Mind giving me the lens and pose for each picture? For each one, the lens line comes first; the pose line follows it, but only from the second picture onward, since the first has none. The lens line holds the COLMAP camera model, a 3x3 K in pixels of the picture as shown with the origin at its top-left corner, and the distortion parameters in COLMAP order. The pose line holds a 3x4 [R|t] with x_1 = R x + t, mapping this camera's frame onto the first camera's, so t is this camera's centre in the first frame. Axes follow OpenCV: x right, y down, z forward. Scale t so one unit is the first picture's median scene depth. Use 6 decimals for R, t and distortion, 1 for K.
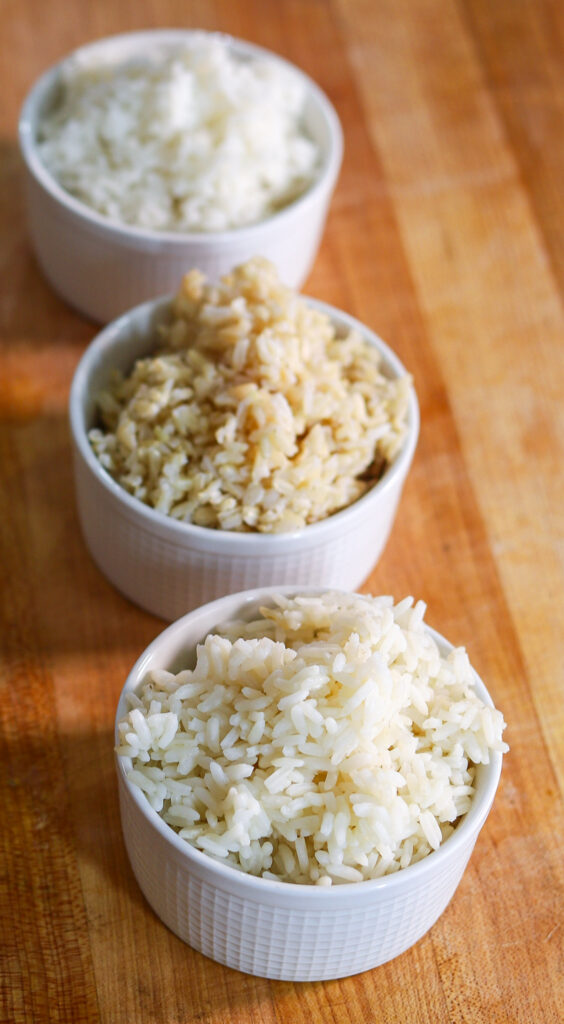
lens RADIAL K [[2693.2, 0, 278.3], [0, 2693.2, 512.5], [0, 0, 1]] dist [-0.012946, 0.000000]
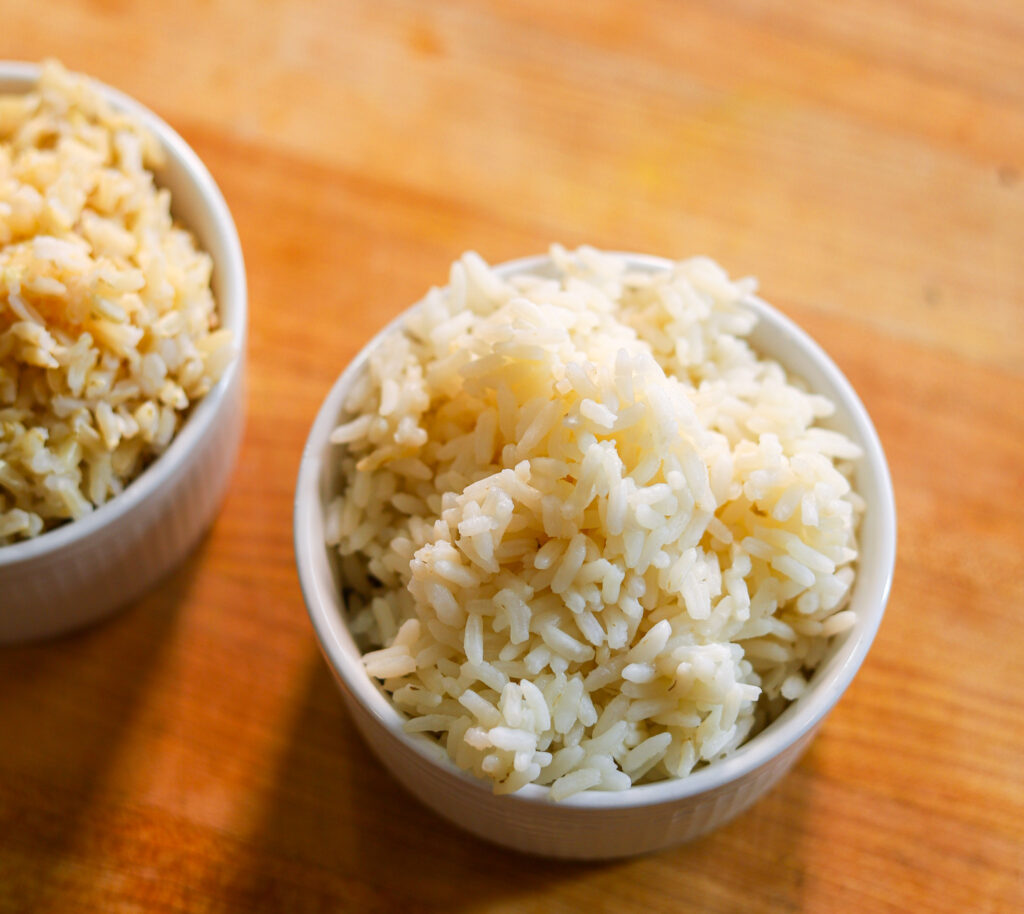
lens RADIAL K [[2408.5, 0, 510.1], [0, 2408.5, 457.5], [0, 0, 1]] dist [-0.141435, 0.000000]
pose [[0.479733, -0.820431, 0.311045, -0.154083], [0.674476, 0.571564, 0.467329, -0.193411], [-0.561193, -0.014401, 0.827559, 0.504793]]
